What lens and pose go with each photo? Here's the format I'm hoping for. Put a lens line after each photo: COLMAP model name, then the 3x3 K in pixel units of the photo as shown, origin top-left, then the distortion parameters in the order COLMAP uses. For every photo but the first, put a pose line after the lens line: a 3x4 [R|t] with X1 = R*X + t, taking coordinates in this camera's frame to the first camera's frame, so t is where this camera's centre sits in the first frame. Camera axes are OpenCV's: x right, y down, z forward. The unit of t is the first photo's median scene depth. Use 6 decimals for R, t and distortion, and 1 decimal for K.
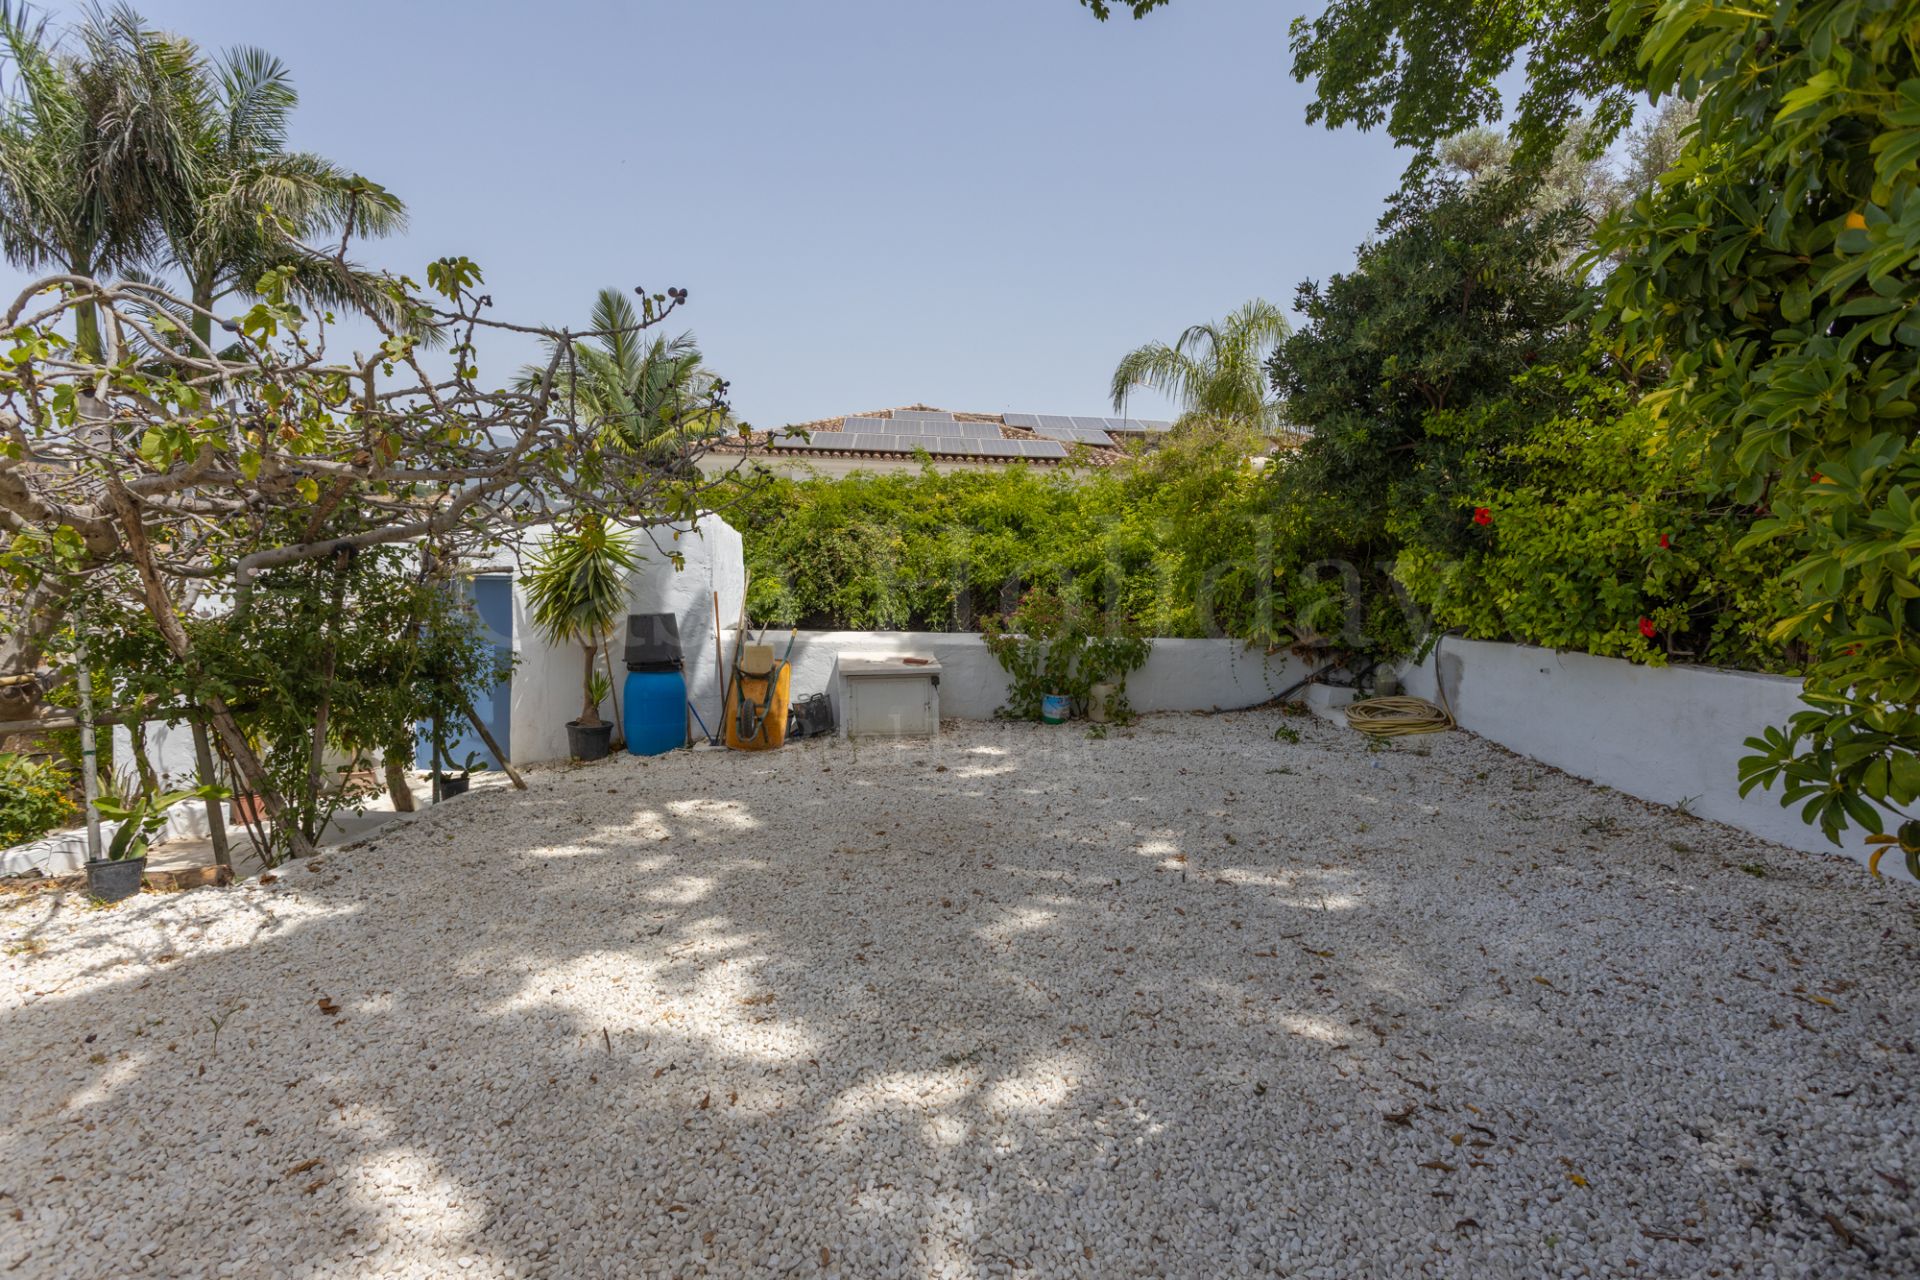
lens RADIAL K [[887.4, 0, 959.3], [0, 887.4, 634.1], [0, 0, 1]] dist [0.003334, 0.001907]
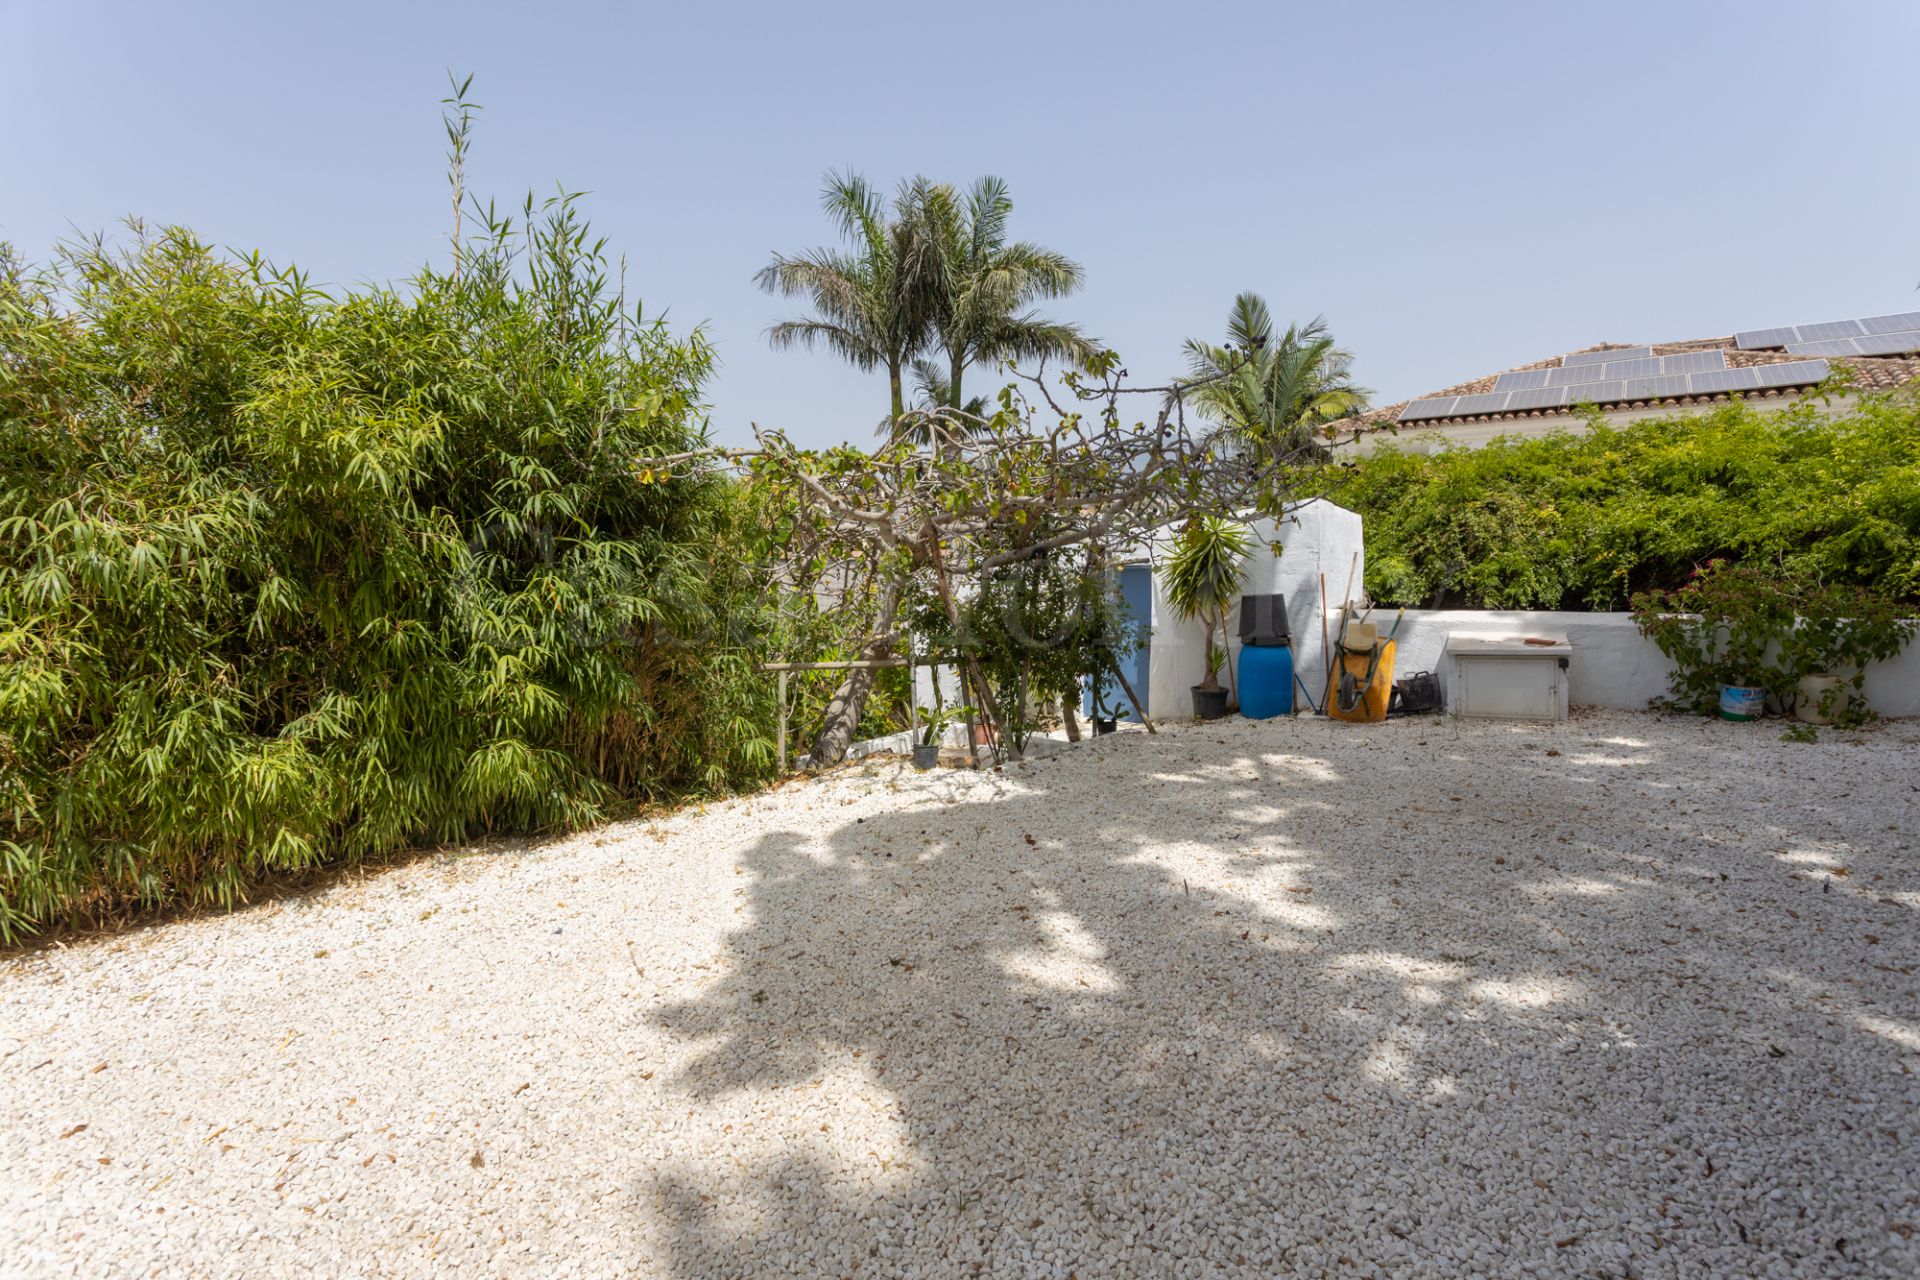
lens RADIAL K [[887.4, 0, 959.3], [0, 887.4, 634.1], [0, 0, 1]] dist [0.003334, 0.001907]
pose [[0.768329, 0.017579, -0.639814, 0.104415], [-0.004395, 0.999744, 0.022191, 0.004989], [0.640040, -0.014238, 0.768209, -0.151075]]
